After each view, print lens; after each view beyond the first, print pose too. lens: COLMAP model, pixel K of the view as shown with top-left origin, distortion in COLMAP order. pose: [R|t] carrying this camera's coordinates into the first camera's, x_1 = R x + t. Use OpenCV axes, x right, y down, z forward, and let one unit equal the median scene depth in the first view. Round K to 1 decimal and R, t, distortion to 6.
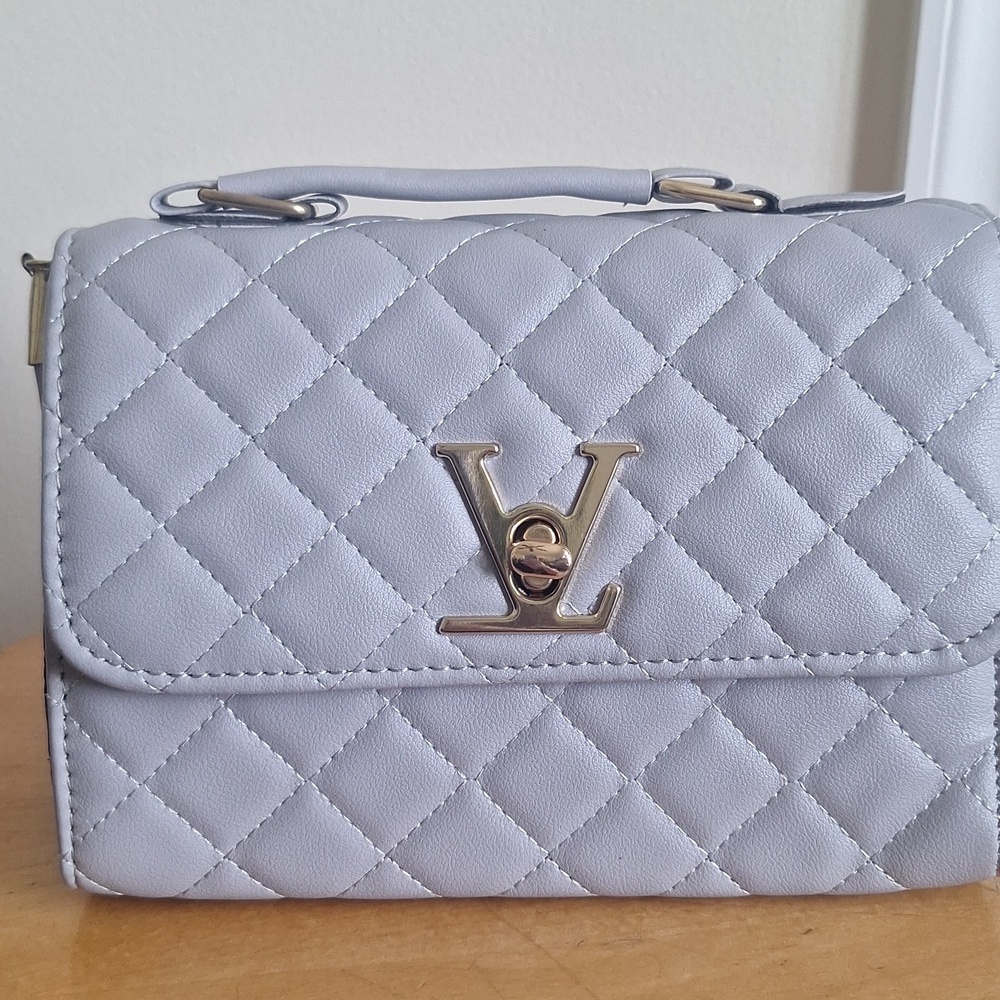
lens RADIAL K [[1577.1, 0, 500.0], [0, 1577.1, 500.0], [0, 0, 1]] dist [0.023005, 0.038076]
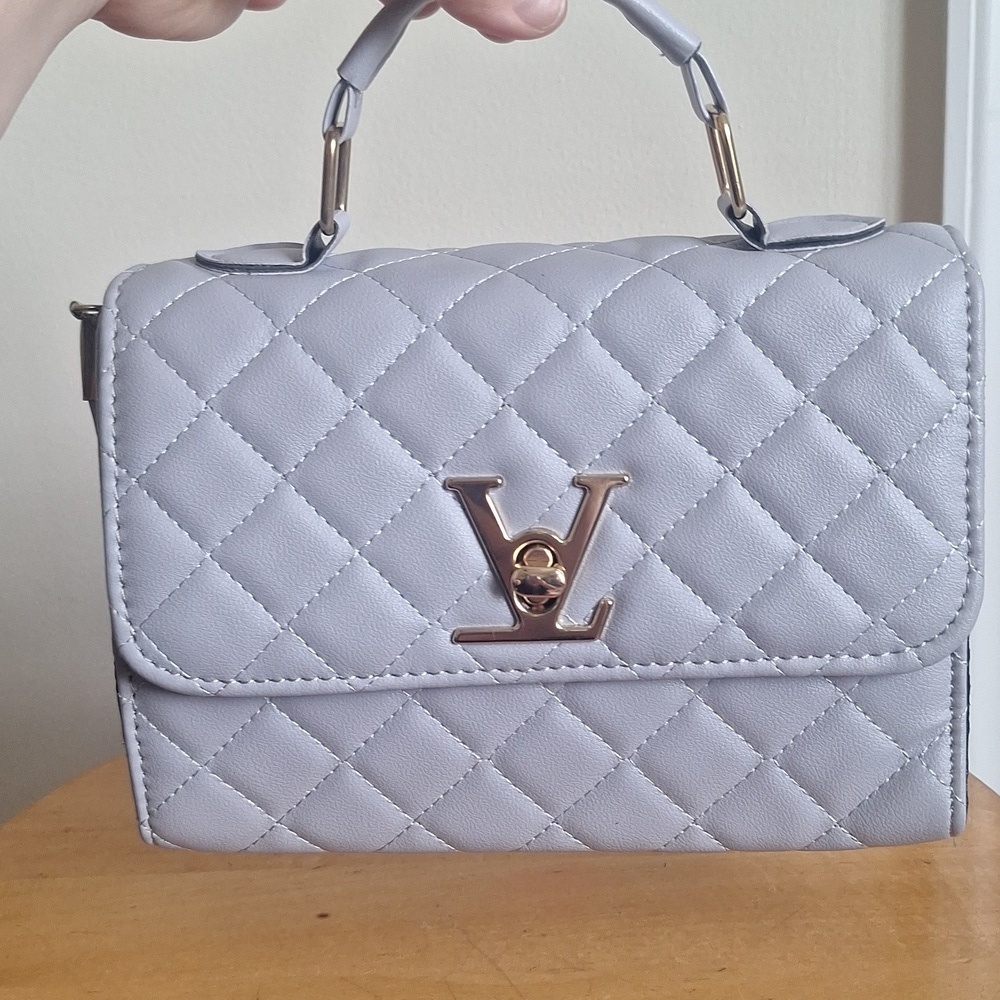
lens RADIAL K [[1577.1, 0, 500.0], [0, 1577.1, 500.0], [0, 0, 1]] dist [0.023005, 0.038076]
pose [[0.998045, -0.008810, -0.061880, 0.066434], [0.018685, 0.986797, 0.160878, -0.198811], [0.059646, -0.161720, 0.985033, -0.105484]]
